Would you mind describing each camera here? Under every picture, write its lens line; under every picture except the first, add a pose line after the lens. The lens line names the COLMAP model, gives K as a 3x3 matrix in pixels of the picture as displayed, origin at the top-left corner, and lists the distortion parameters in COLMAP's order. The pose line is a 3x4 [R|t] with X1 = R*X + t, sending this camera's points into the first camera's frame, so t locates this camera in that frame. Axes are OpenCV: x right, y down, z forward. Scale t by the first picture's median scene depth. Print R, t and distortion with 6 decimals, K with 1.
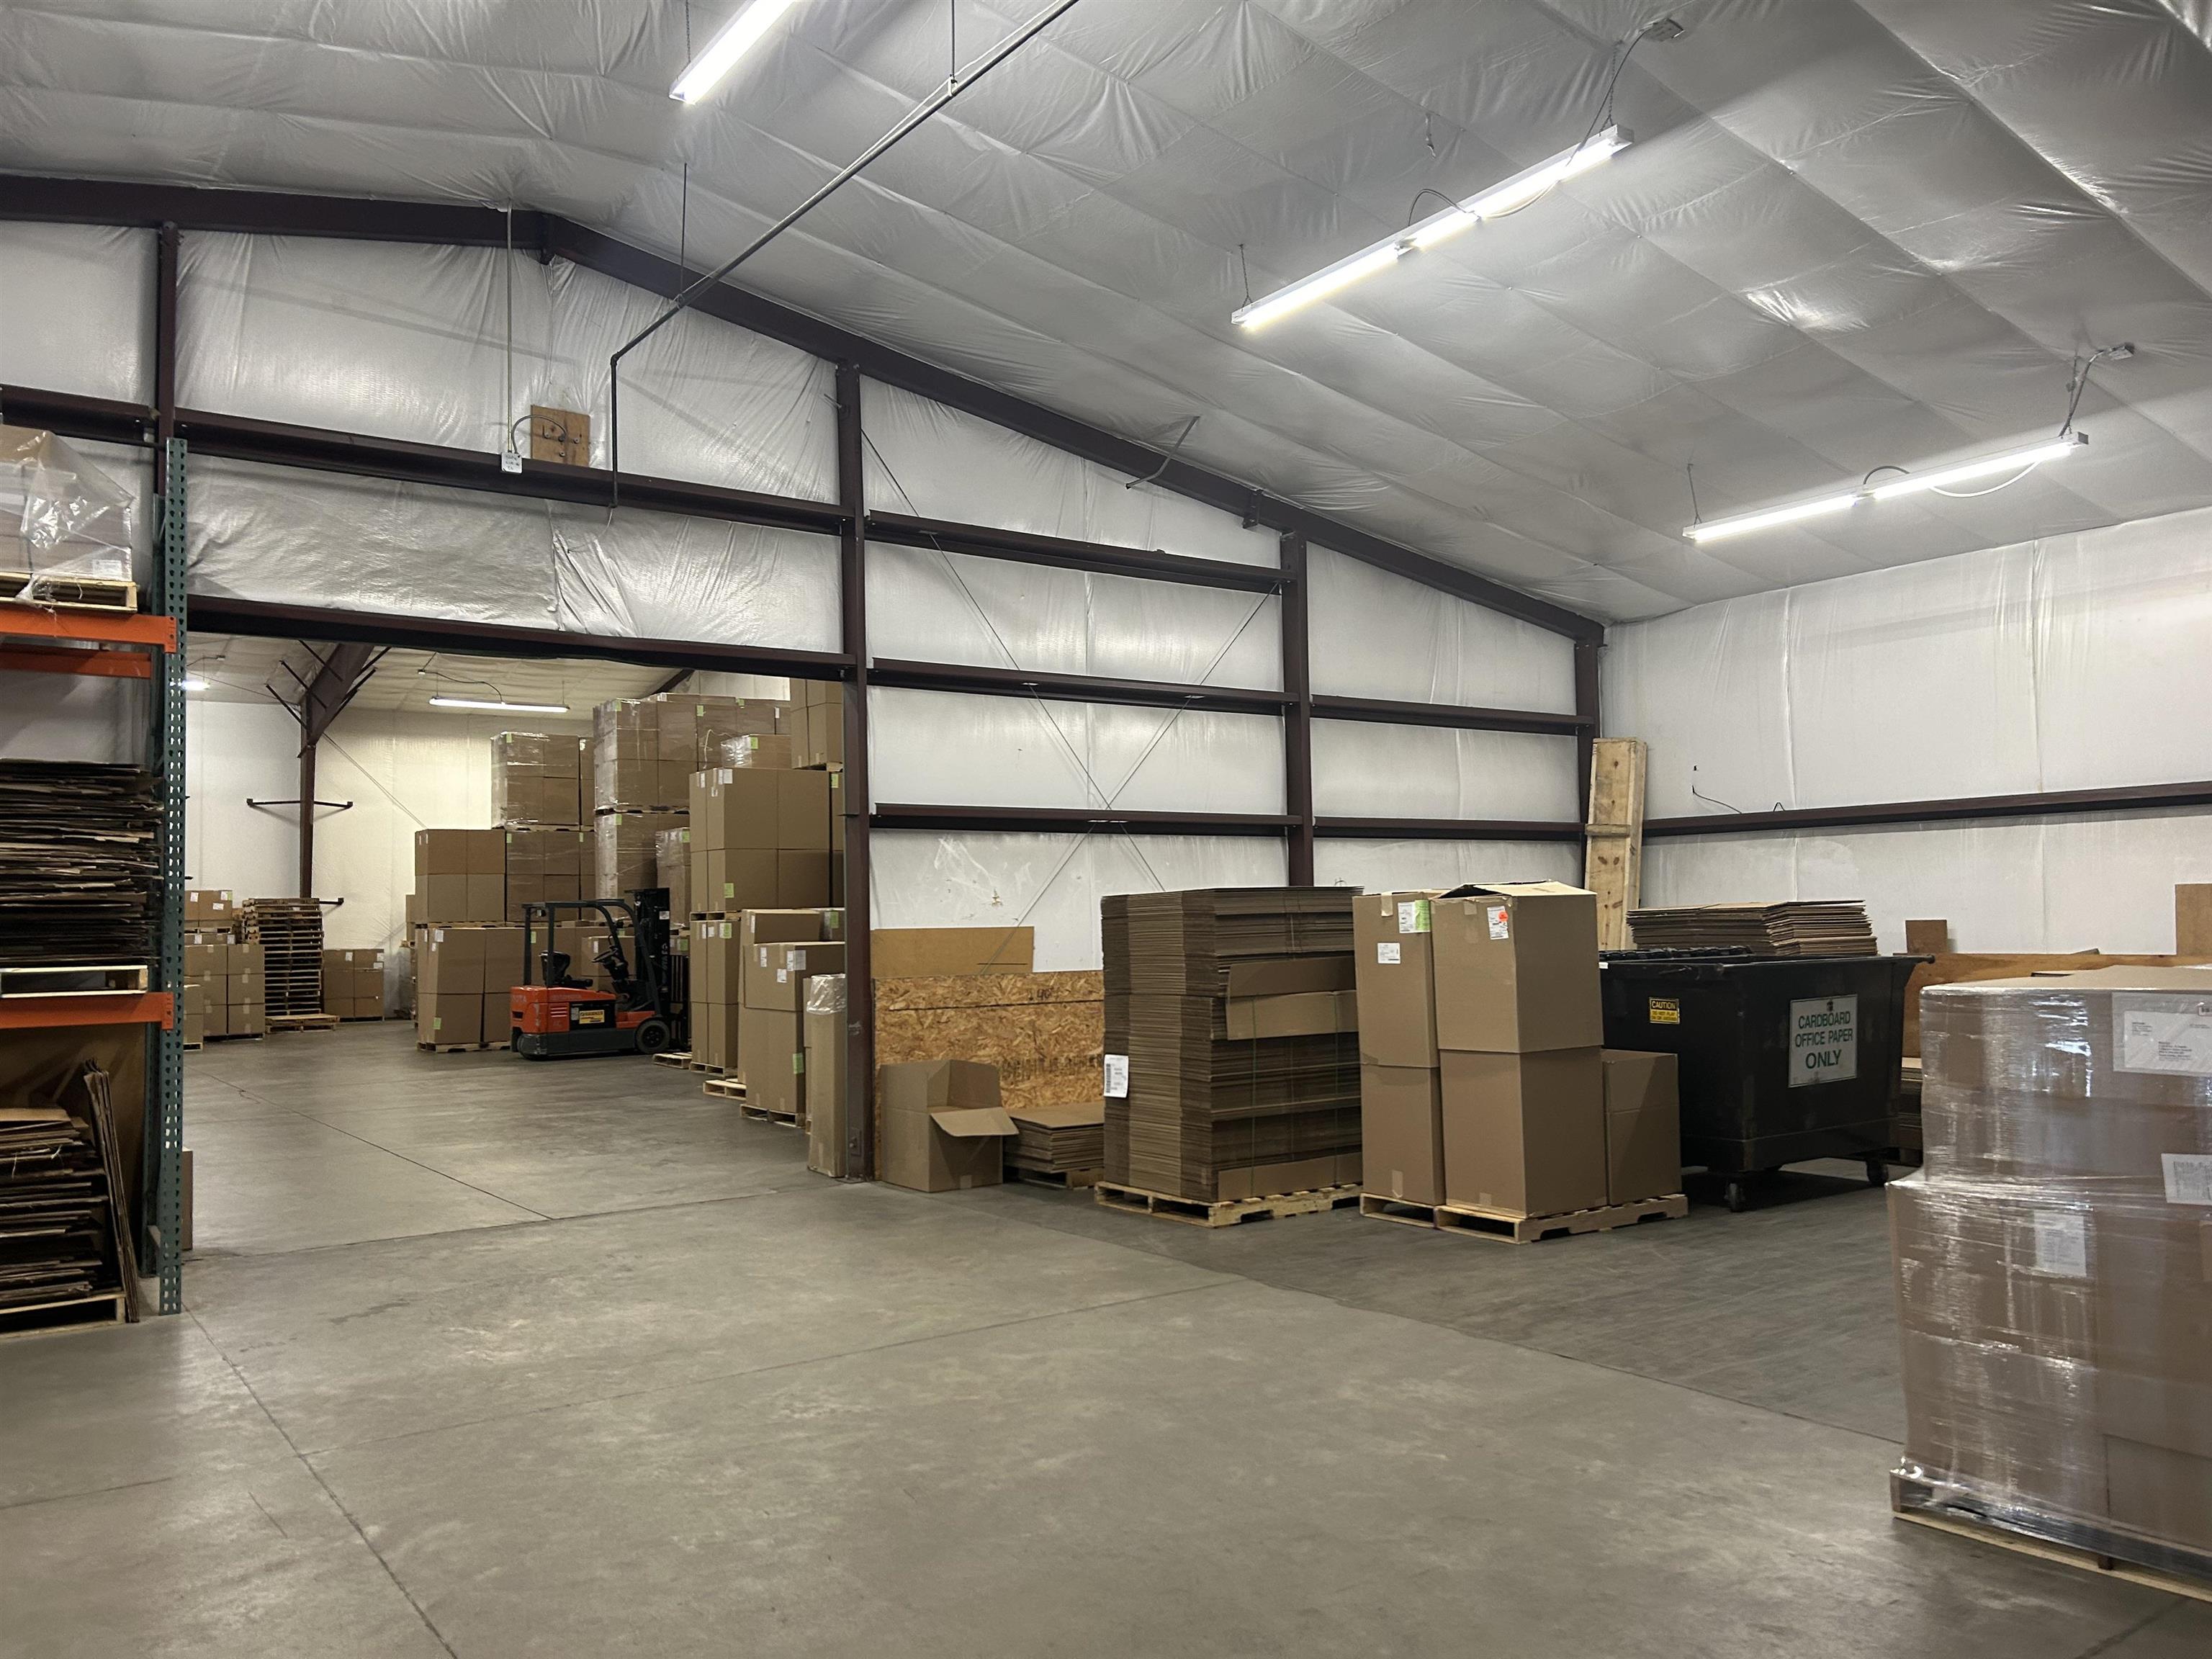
lens RADIAL K [[1640.2, 0, 1126.9], [0, 1640.2, 826.6], [0, 0, 1]] dist [0.018493, -0.030033]
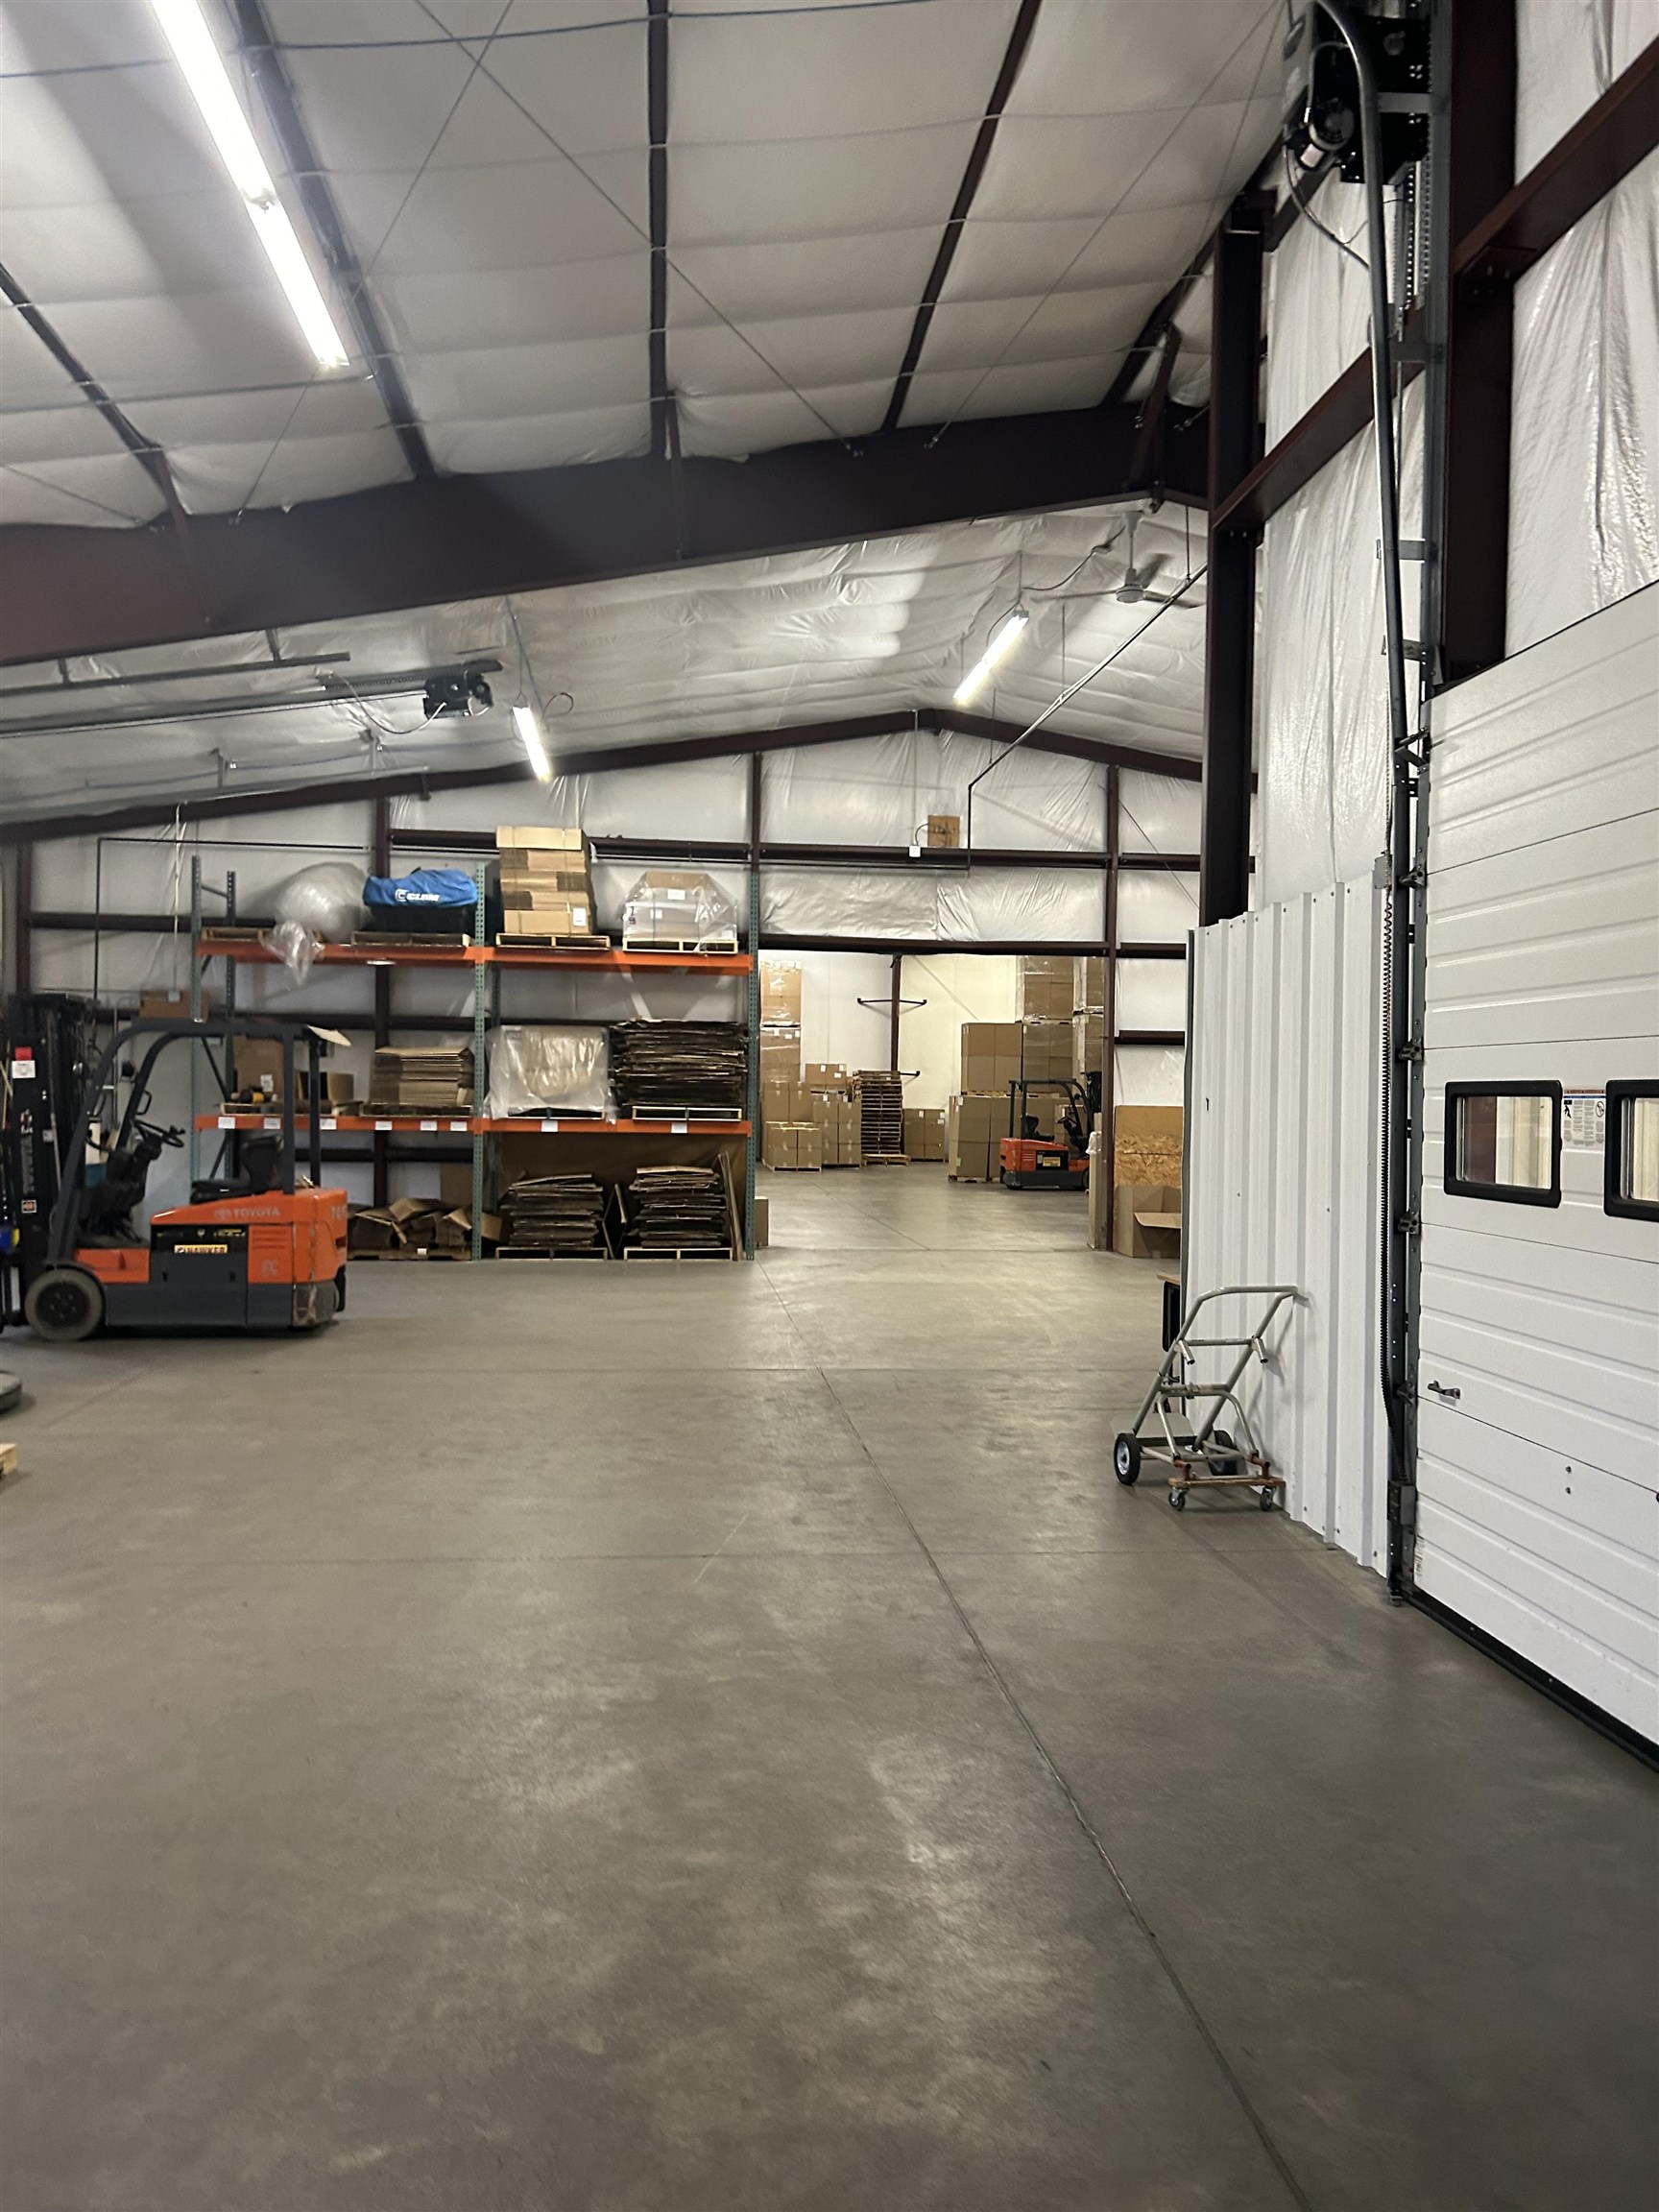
lens RADIAL K [[1640.2, 0, 825.5], [0, 1640.2, 1106.7], [0, 0, 1]] dist [0.018493, -0.030033]
pose [[0.858015, 0.034229, -0.512482, 0.476559], [-0.001063, 0.997893, 0.064868, -0.047494], [0.513623, -0.055113, 0.856244, -0.632086]]
